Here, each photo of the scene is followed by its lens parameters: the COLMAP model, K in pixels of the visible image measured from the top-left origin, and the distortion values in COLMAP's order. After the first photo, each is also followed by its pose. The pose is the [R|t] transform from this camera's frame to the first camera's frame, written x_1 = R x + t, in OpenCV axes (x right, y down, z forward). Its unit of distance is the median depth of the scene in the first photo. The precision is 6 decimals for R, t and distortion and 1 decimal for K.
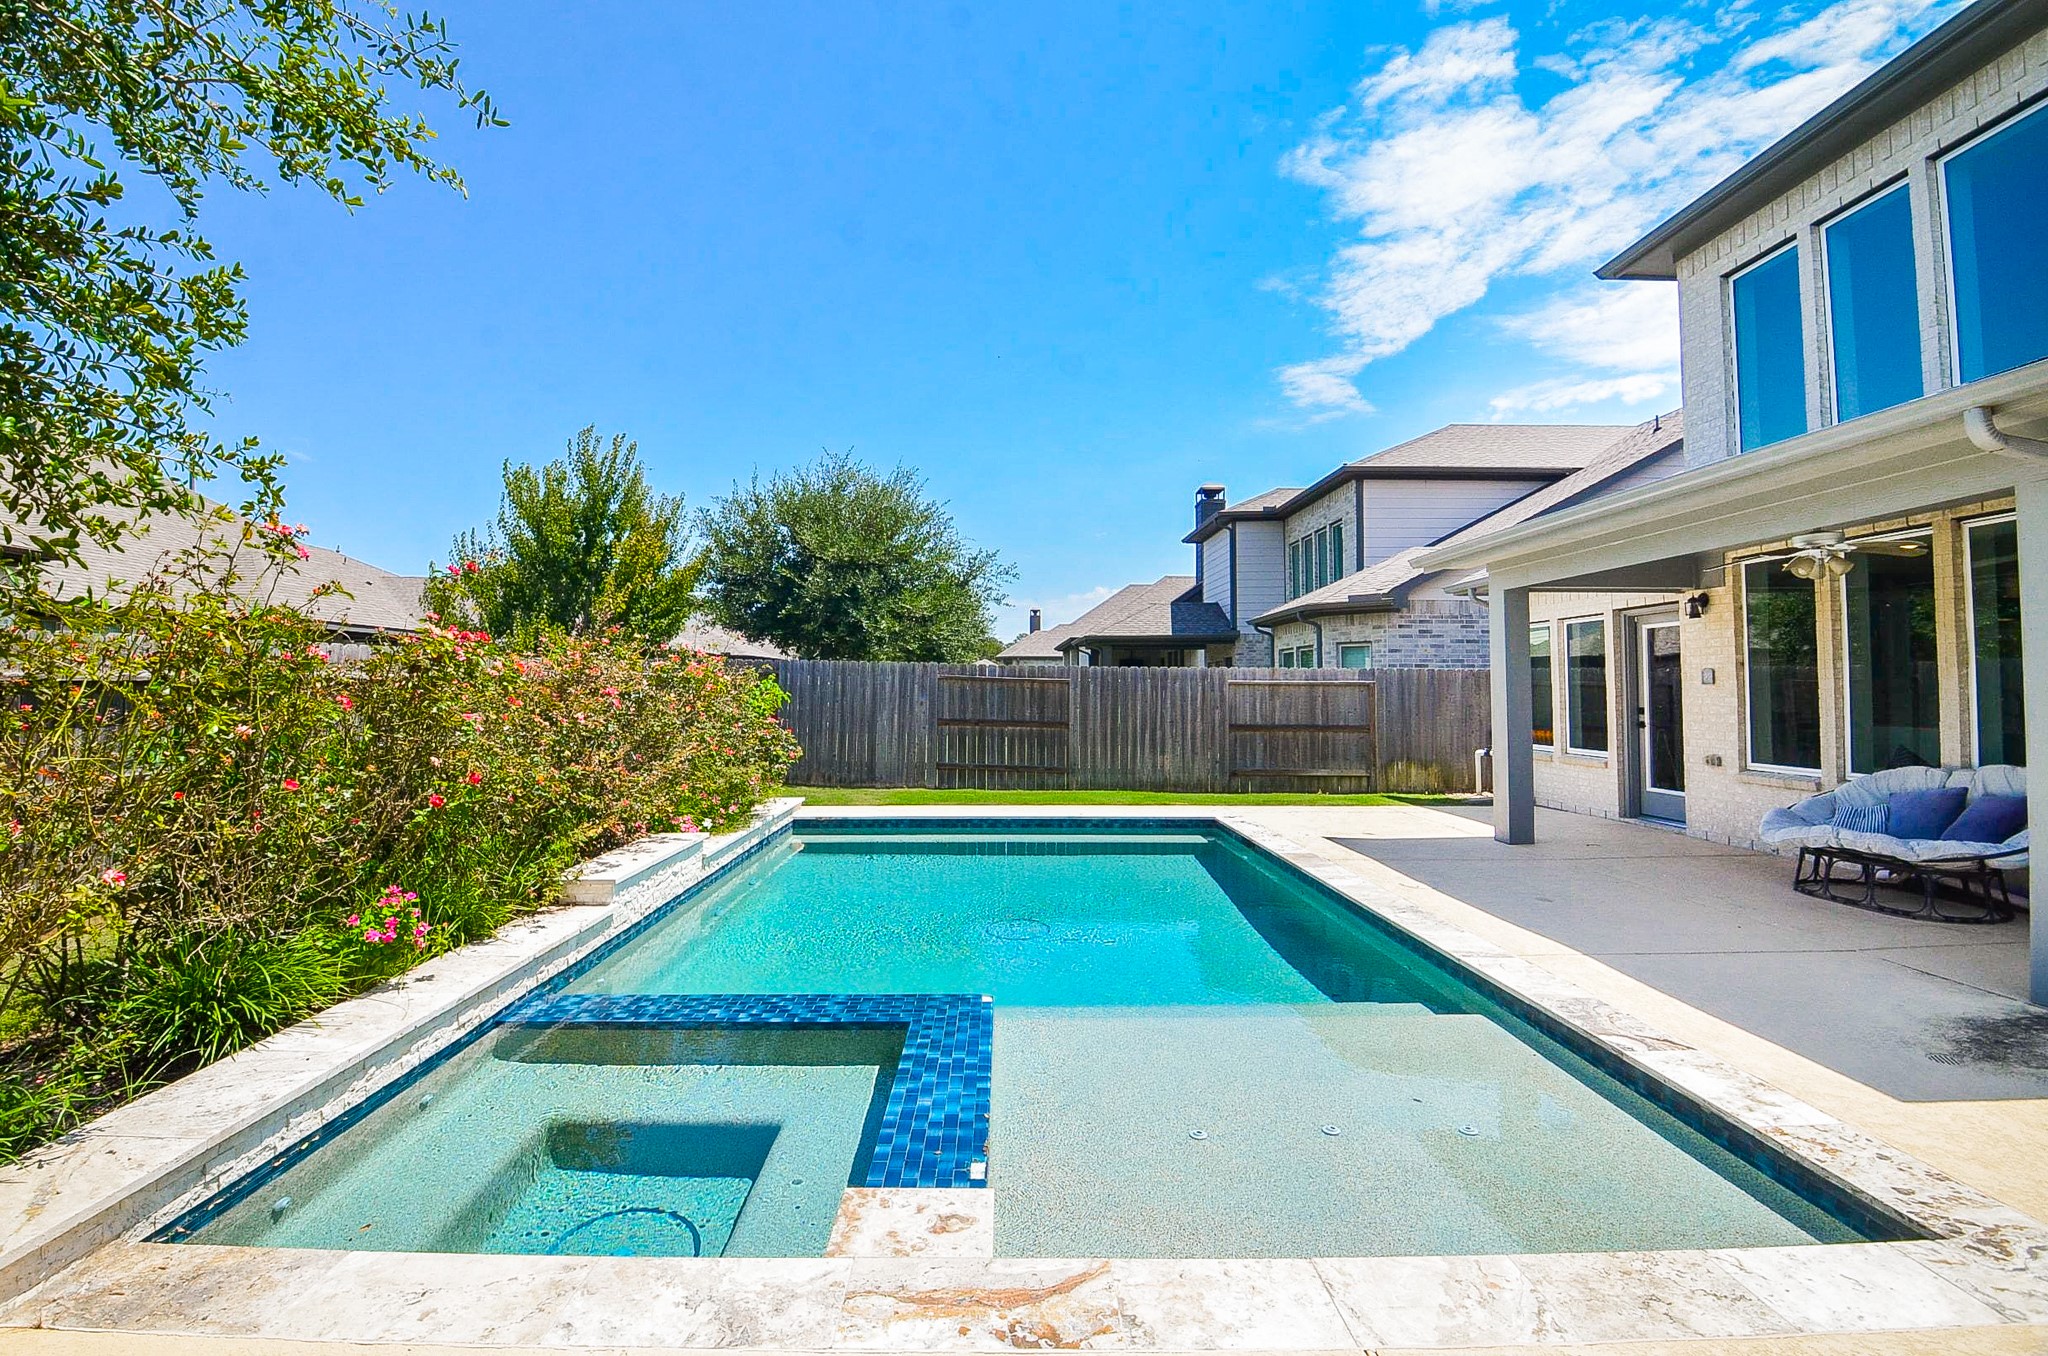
lens RADIAL K [[915.2, 0, 999.2], [0, 915.2, 646.9], [0, 0, 1]] dist [0.010314, -0.021119]
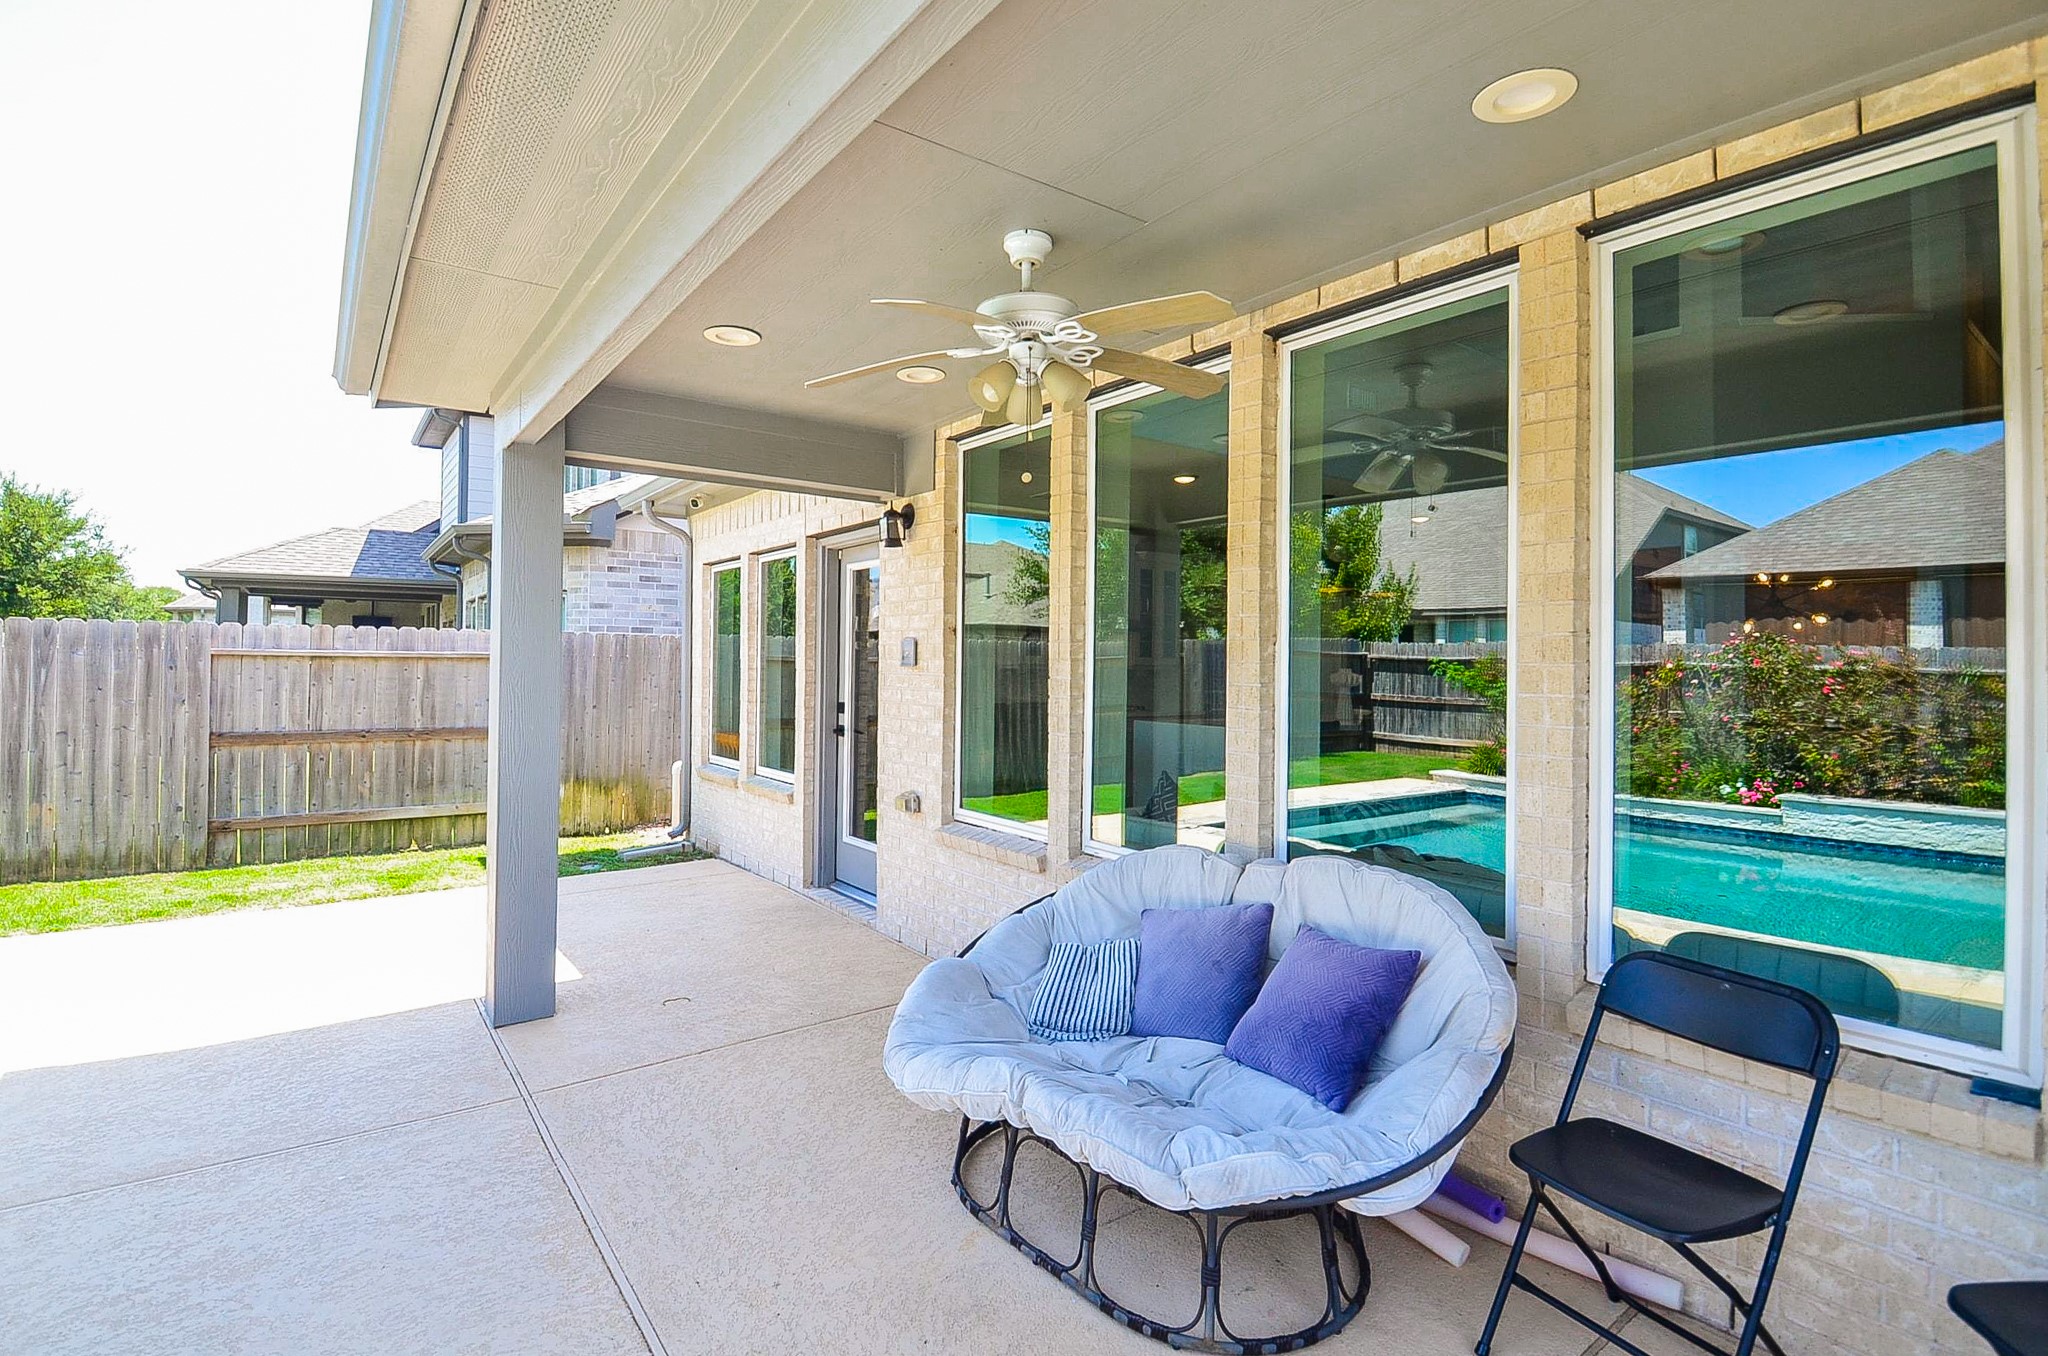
lens RADIAL K [[915.2, 0, 999.2], [0, 915.2, 646.9], [0, 0, 1]] dist [0.010314, -0.021119]
pose [[0.825913, 0.011973, 0.563670, 0.437680], [-0.031712, 0.999178, 0.025242, 0.011466], [-0.562905, -0.038723, 0.825614, 0.438255]]
